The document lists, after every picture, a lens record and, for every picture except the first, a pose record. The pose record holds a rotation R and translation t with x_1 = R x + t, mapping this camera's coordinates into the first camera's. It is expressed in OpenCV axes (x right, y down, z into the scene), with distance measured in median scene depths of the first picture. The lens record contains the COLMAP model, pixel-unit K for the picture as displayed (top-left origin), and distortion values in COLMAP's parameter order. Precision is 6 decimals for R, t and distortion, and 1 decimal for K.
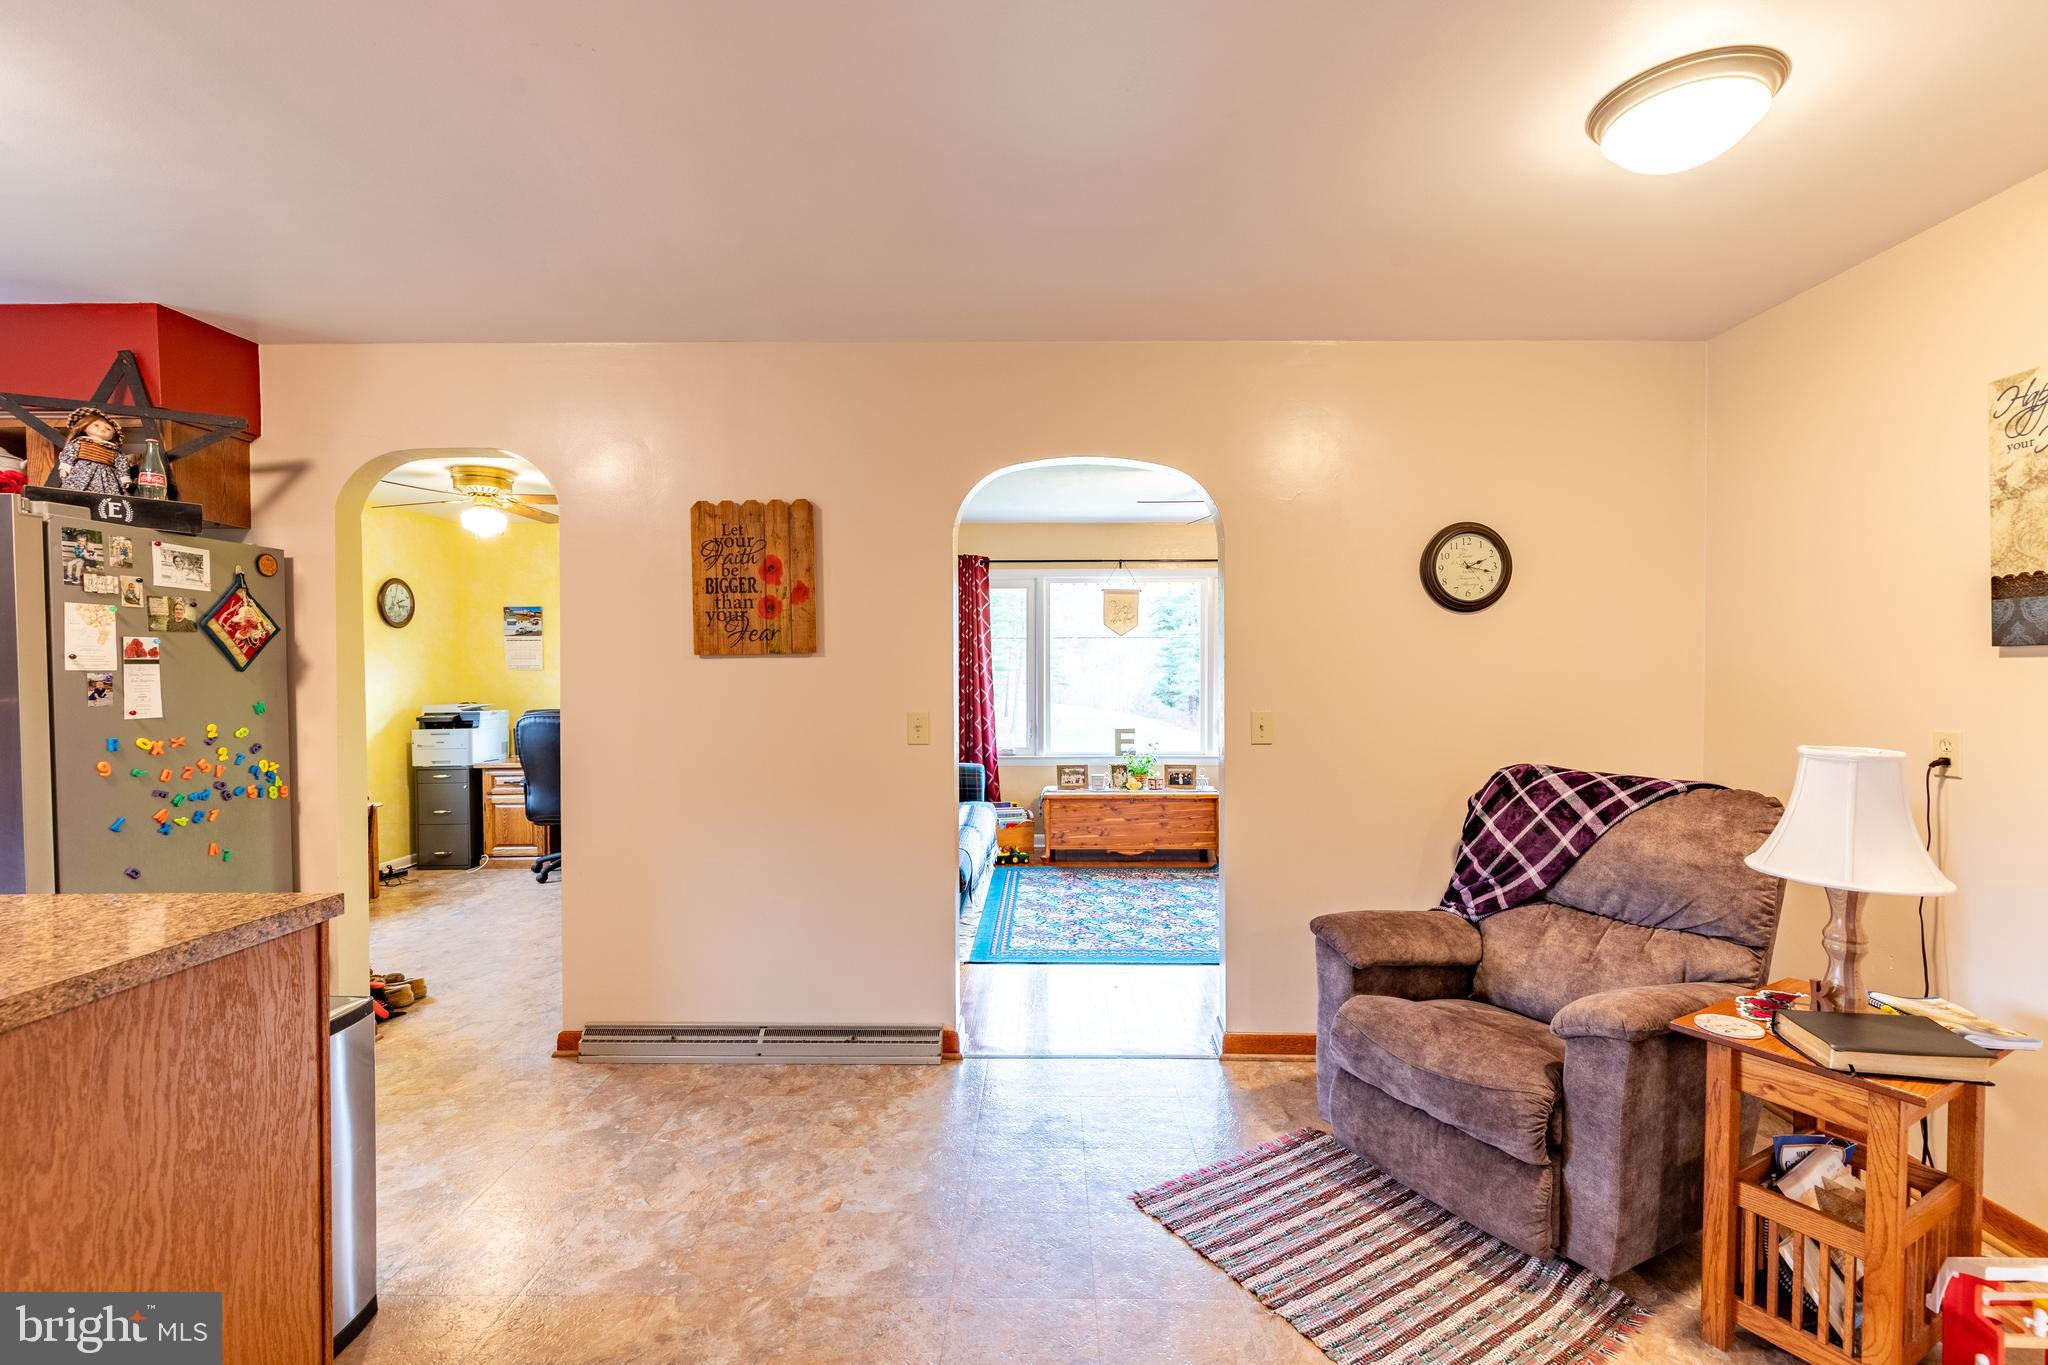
lens RADIAL K [[940.2, 0, 1059.5], [0, 940.2, 678.7], [0, 0, 1]] dist [-0.006783, -0.000963]
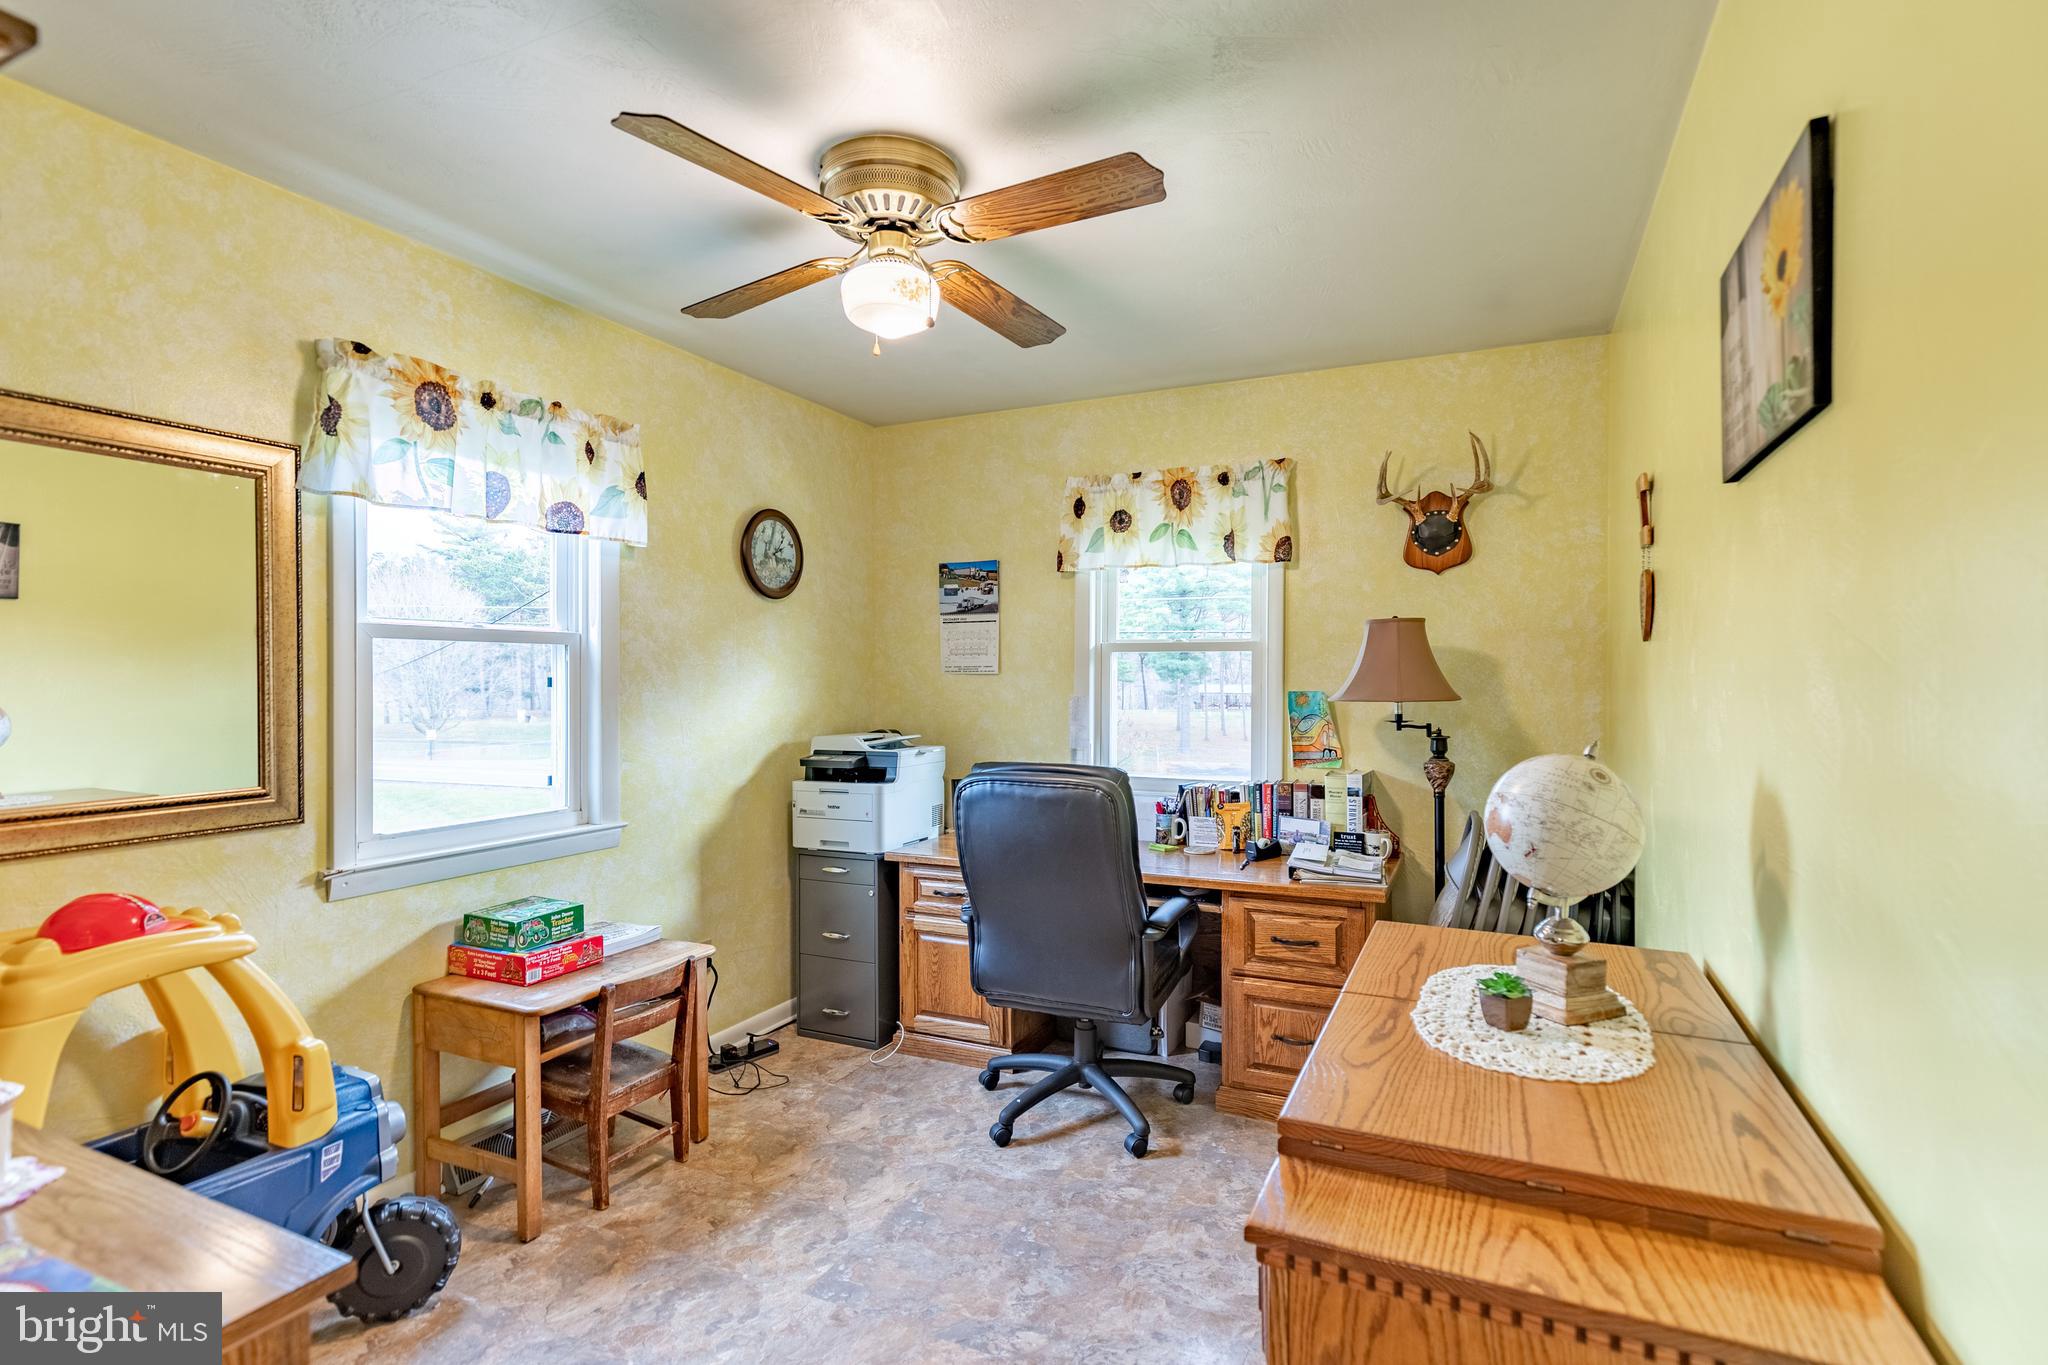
lens RADIAL K [[992.3, 0, 1022.0], [0, 992.3, 678.9], [0, 0, 1]] dist [0.000037, 0.000004]
pose [[0.896754, 0.007810, -0.442461, -0.307260], [-0.011416, 0.999920, -0.005486, -0.004545], [0.442383, 0.009971, 0.896771, 0.528540]]
